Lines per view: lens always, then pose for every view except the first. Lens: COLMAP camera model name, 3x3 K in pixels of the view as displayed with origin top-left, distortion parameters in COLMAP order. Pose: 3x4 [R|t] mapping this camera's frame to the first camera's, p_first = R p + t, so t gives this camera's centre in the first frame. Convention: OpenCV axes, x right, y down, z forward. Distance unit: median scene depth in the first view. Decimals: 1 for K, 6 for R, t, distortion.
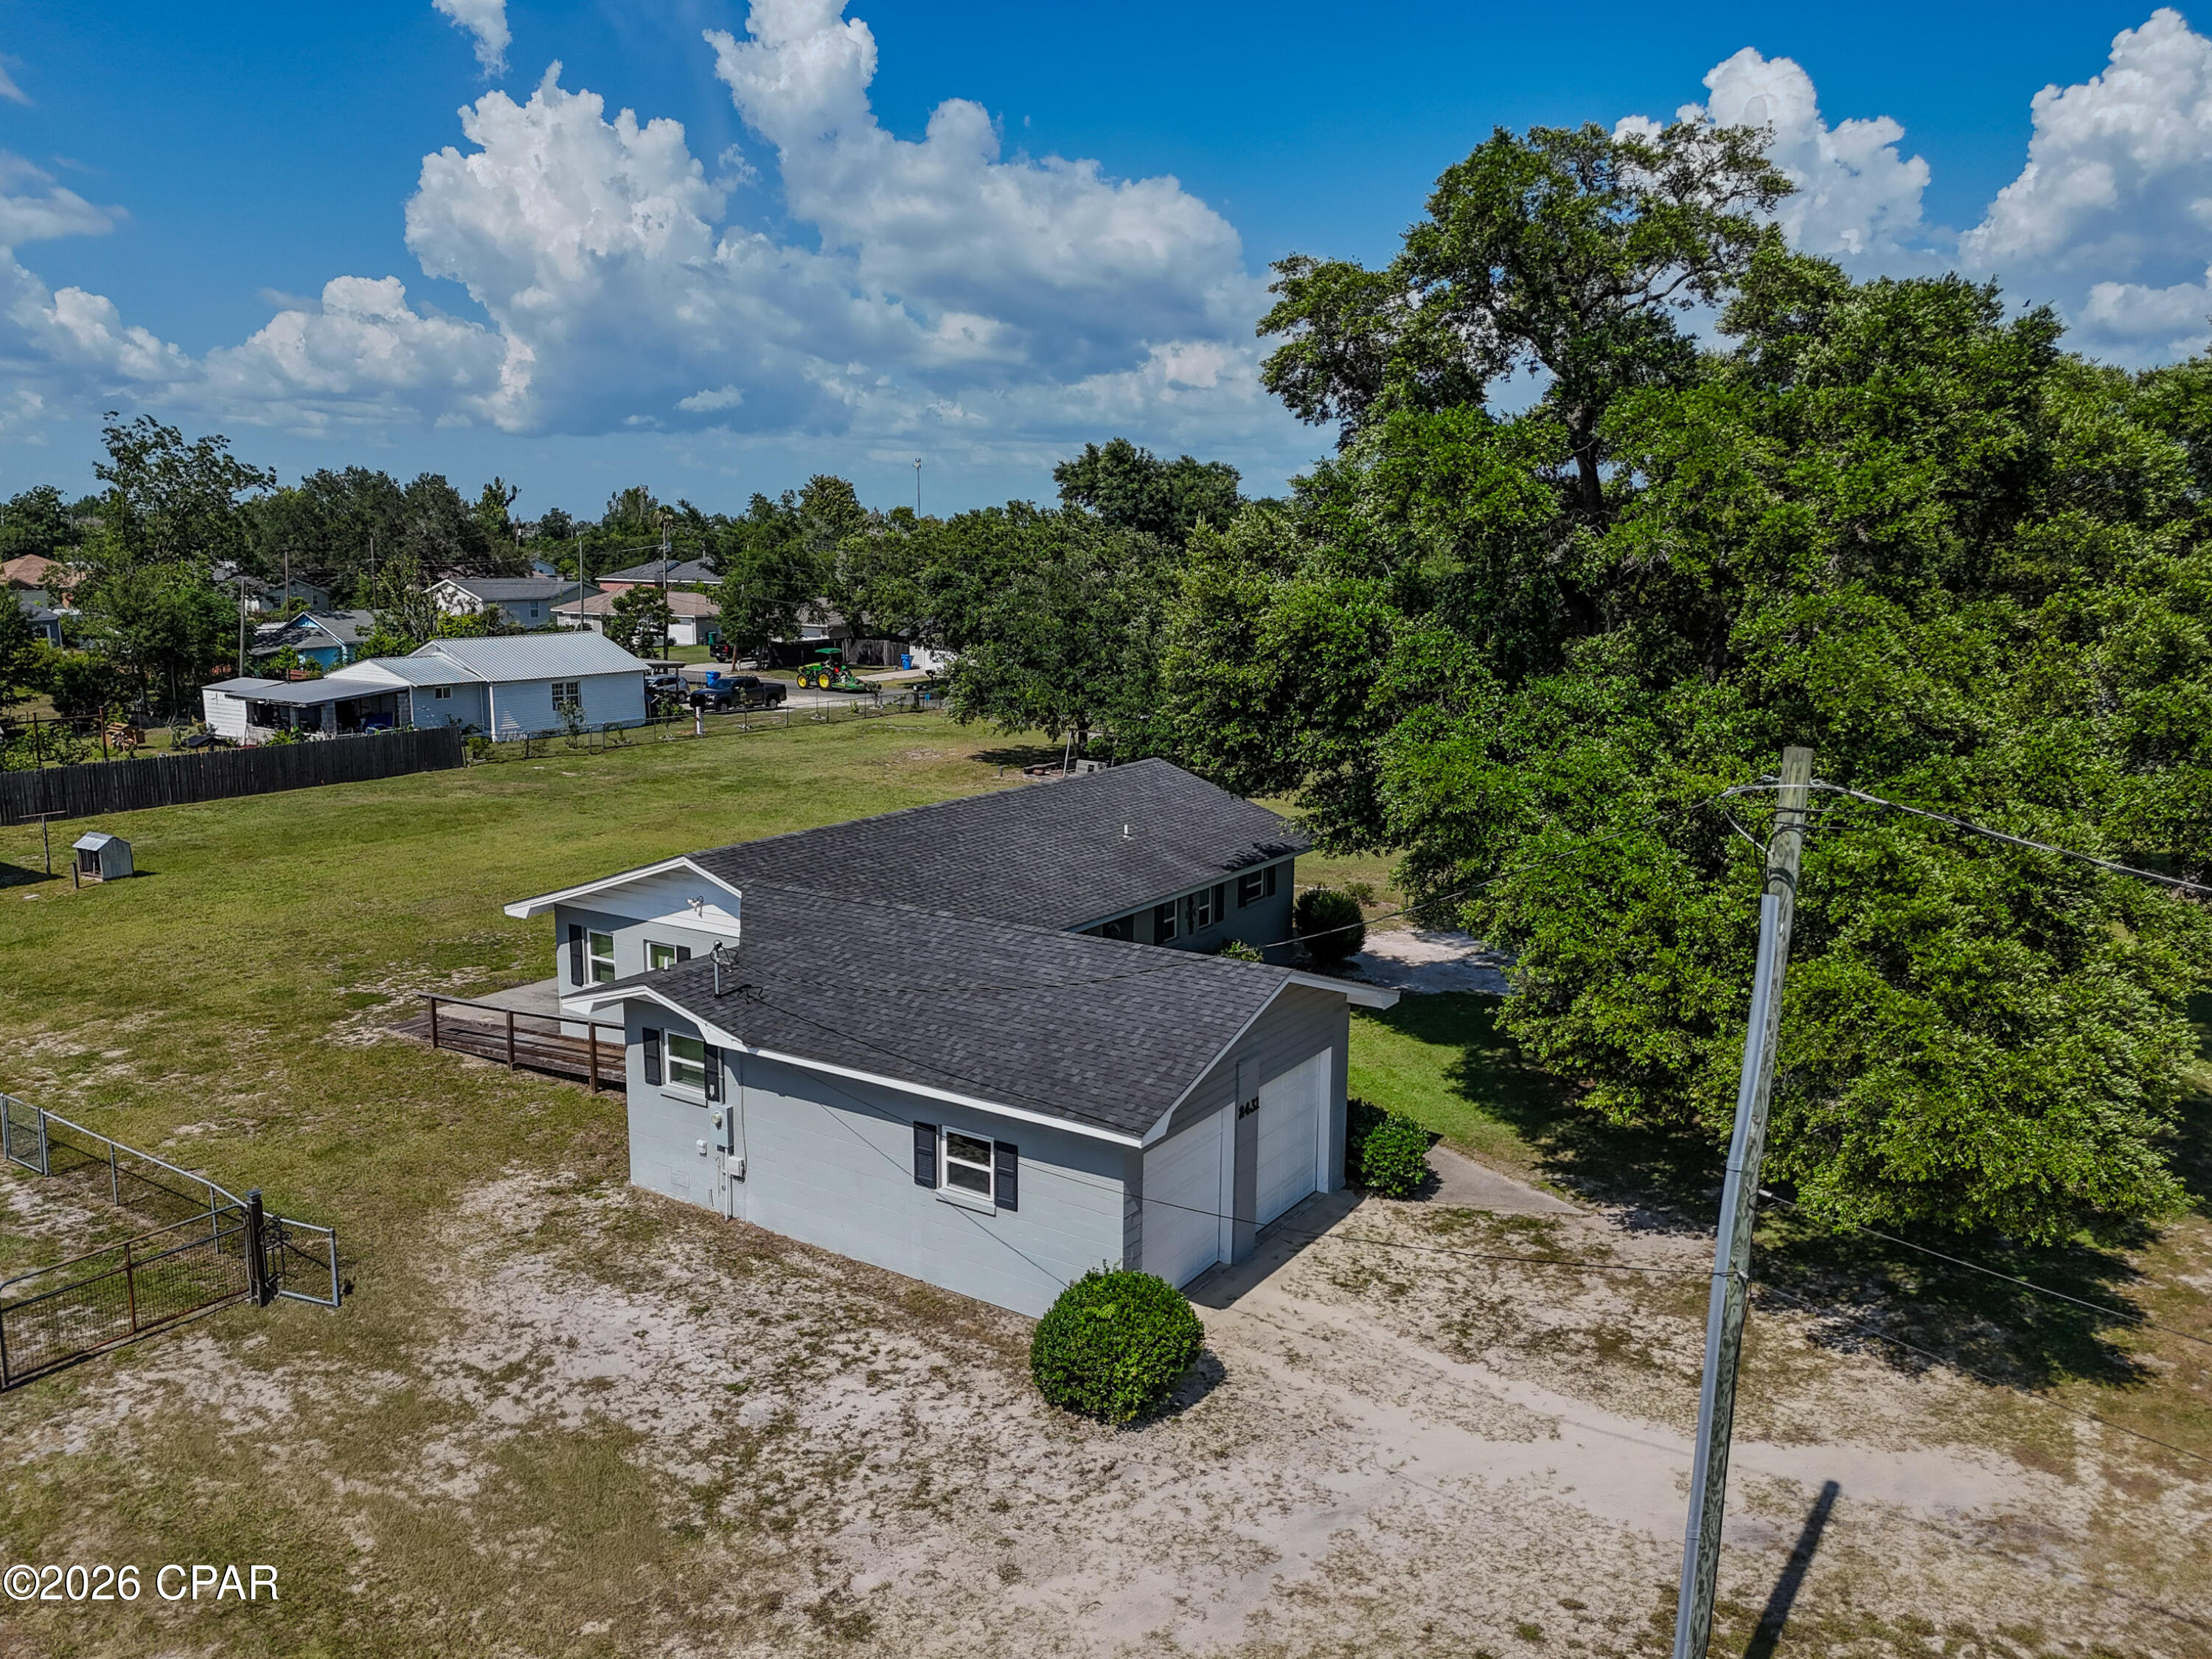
lens RADIAL K [[1659.0, 0, 1106.0], [0, 1659.0, 829.5], [0, 0, 1]] dist [0.089278, -0.099521]
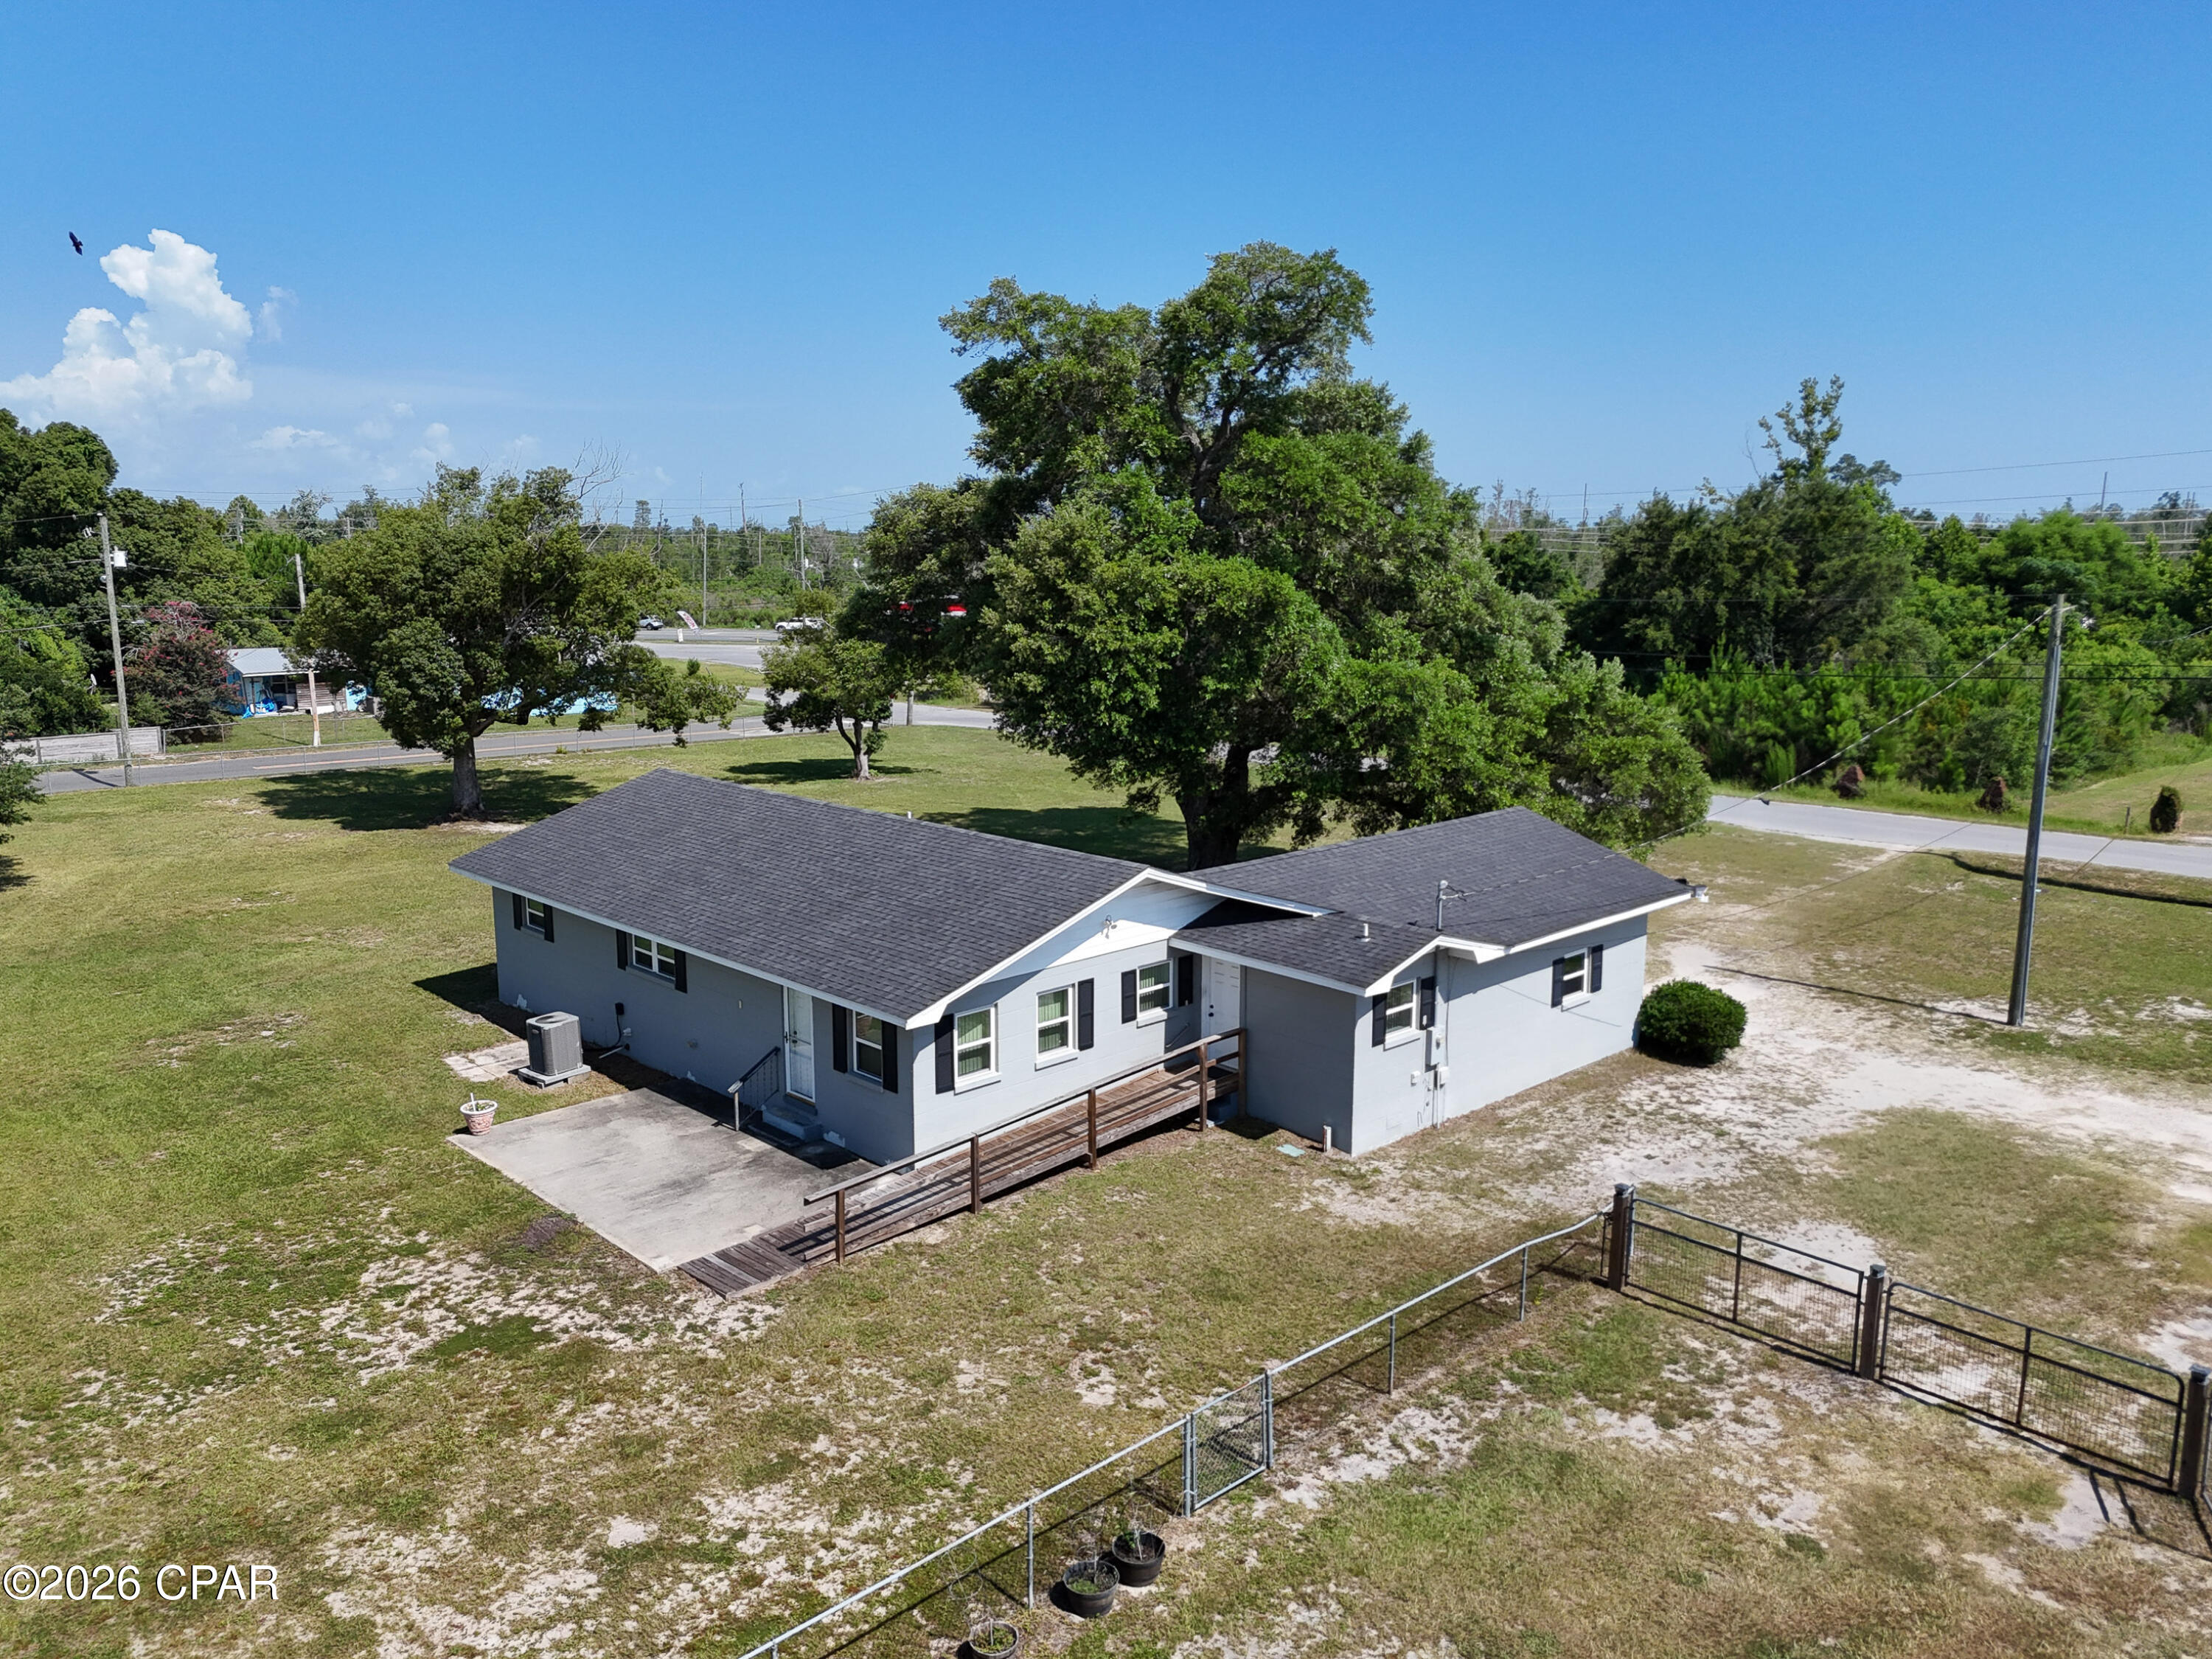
lens RADIAL K [[1659.0, 0, 1106.0], [0, 1659.0, 829.5], [0, 0, 1]] dist [0.089278, -0.099521]
pose [[0.201035, -0.177575, 0.963355, -1.240660], [0.167574, 0.975170, 0.144783, -0.155870], [-0.965145, 0.132327, 0.225800, 0.870691]]
